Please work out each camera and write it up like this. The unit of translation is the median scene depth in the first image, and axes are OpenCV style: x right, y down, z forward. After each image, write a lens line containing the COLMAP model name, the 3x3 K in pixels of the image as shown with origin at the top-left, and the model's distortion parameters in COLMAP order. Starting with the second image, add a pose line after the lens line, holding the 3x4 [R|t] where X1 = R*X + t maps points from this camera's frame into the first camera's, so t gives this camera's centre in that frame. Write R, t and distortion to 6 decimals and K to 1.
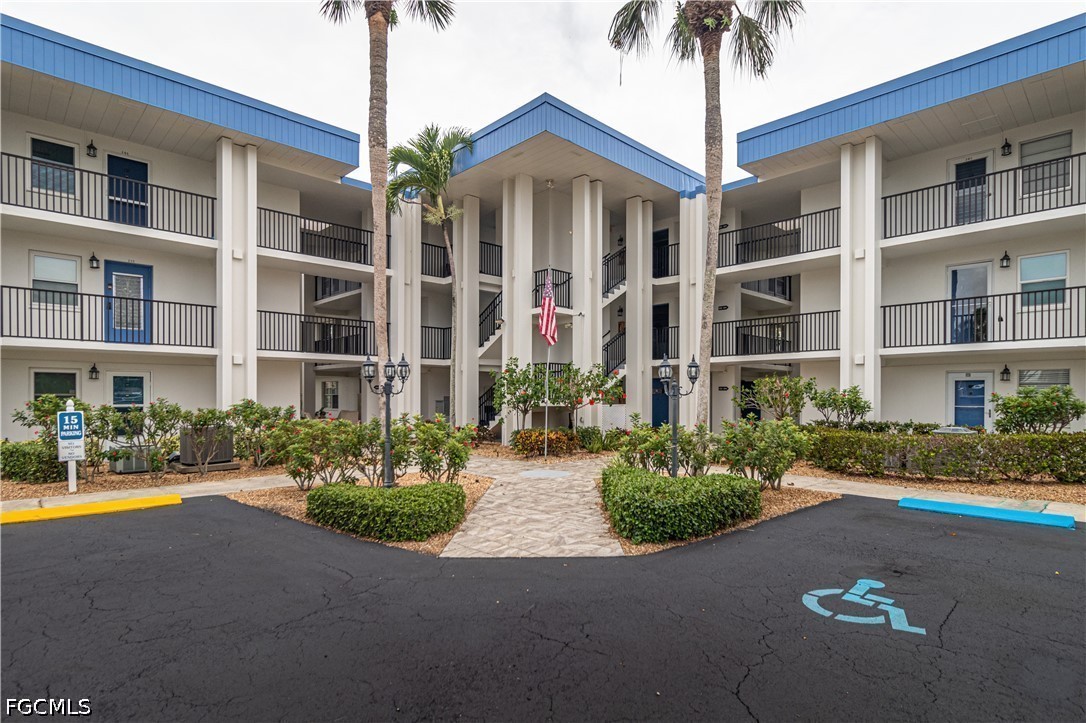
lens RADIAL K [[509.1, 0, 542.2], [0, 509.1, 353.3], [0, 0, 1]] dist [-0.000316, -0.000051]
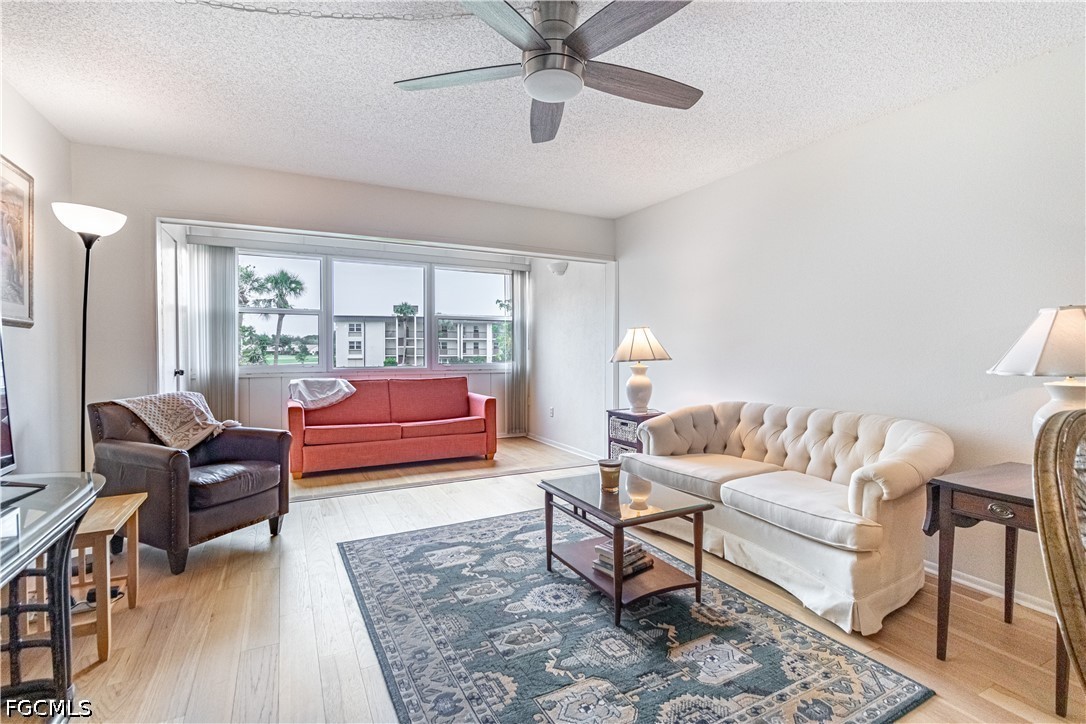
lens RADIAL K [[509.1, 0, 542.2], [0, 509.1, 353.8], [0, 0, 1]] dist [-0.000316, -0.000051]
pose [[0.888675, 0.005188, -0.458507, 3.136909], [-0.001892, 0.999969, 0.007648, -0.074665], [0.458533, -0.005930, 0.888658, -4.697128]]
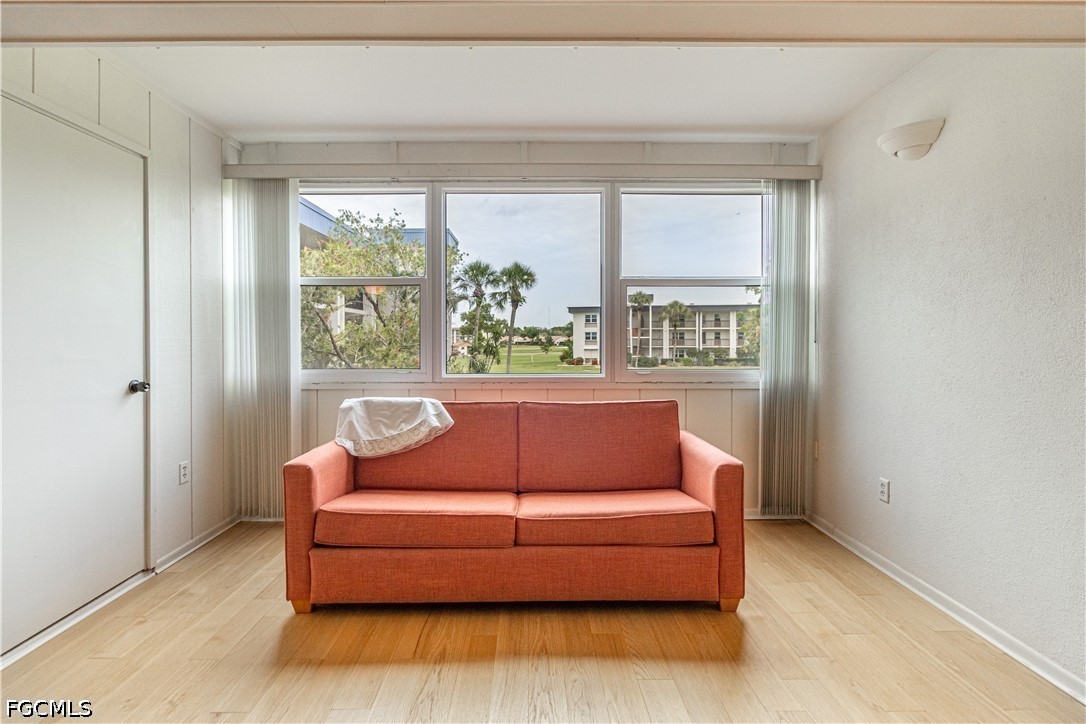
lens RADIAL K [[502.6, 0, 538.4], [0, 502.6, 342.4], [0, 0, 1]] dist [0.000130, 0.000017]
pose [[0.581809, 0.003236, -0.813319, 2.901489], [0.000499, 0.999990, 0.004336, -0.077888], [0.813326, -0.002928, 0.581801, -4.330398]]
